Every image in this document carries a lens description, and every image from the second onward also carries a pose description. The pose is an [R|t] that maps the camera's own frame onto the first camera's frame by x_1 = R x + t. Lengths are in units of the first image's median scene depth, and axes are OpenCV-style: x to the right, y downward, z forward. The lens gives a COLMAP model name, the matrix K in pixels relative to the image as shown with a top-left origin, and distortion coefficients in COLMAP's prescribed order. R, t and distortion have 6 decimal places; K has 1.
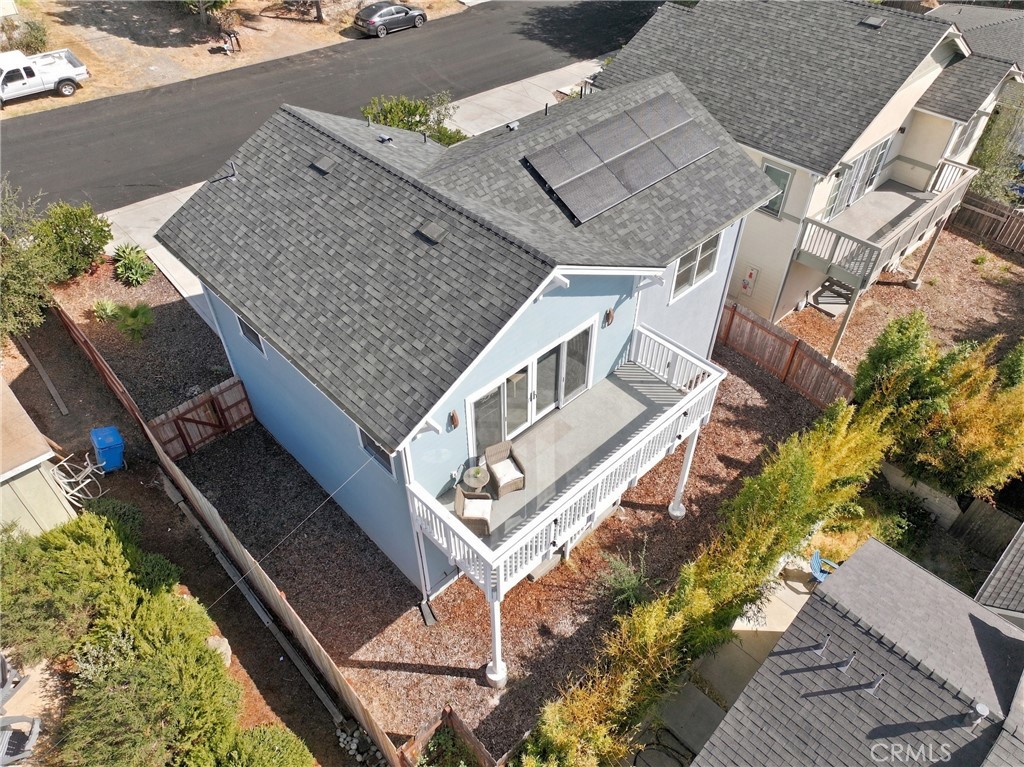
lens RADIAL K [[715.3, 0, 516.4], [0, 715.3, 382.6], [0, 0, 1]] dist [0.007620, 0.010415]
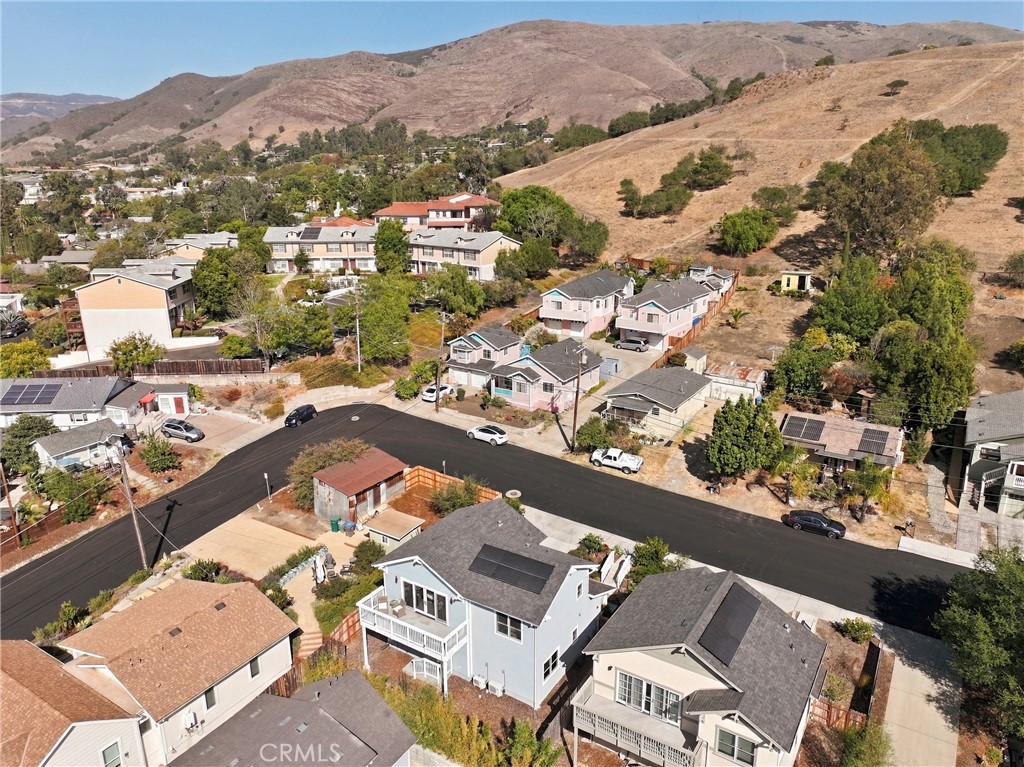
lens RADIAL K [[715.3, 0, 516.4], [0, 715.3, 382.6], [0, 0, 1]] dist [0.007620, 0.010415]
pose [[0.231523, 0.275542, -0.932992, 1.135193], [-0.668238, 0.742035, 0.053322, -0.463984], [0.707005, 0.611115, 0.355925, -0.141280]]
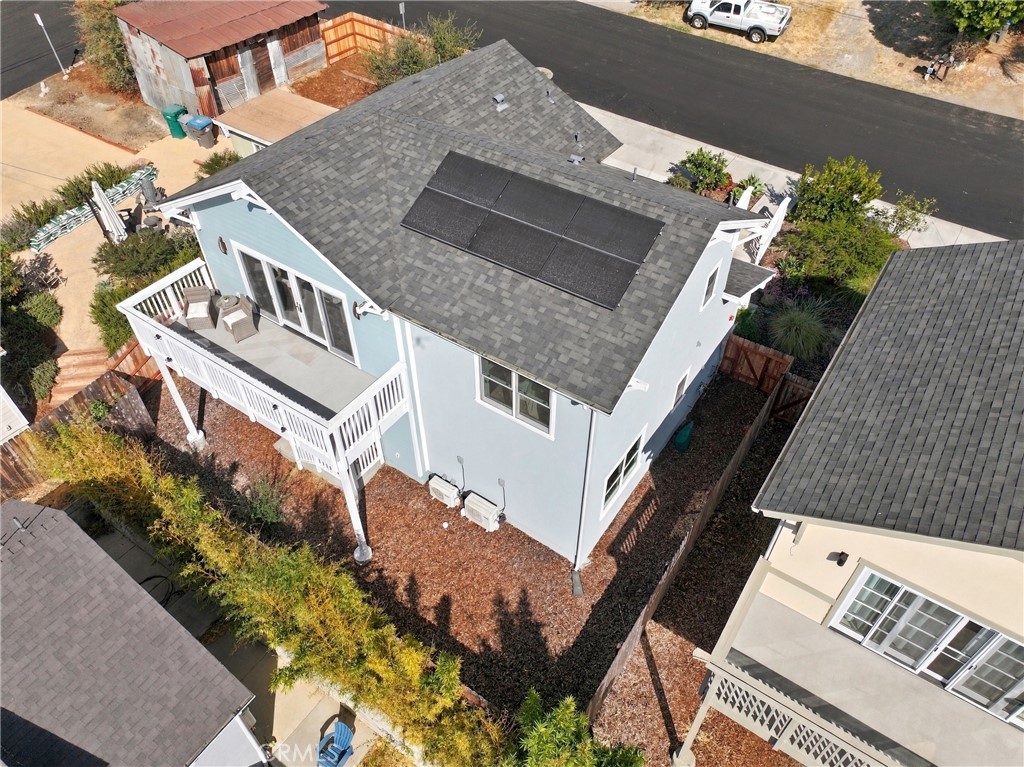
lens RADIAL K [[715.3, 0, 516.4], [0, 715.3, 382.6], [0, 0, 1]] dist [0.007620, 0.010415]
pose [[0.196348, 0.686007, -0.700601, 0.421814], [-0.675833, 0.612361, 0.410200, -0.264922], [0.710421, 0.392947, 0.583862, 0.277082]]
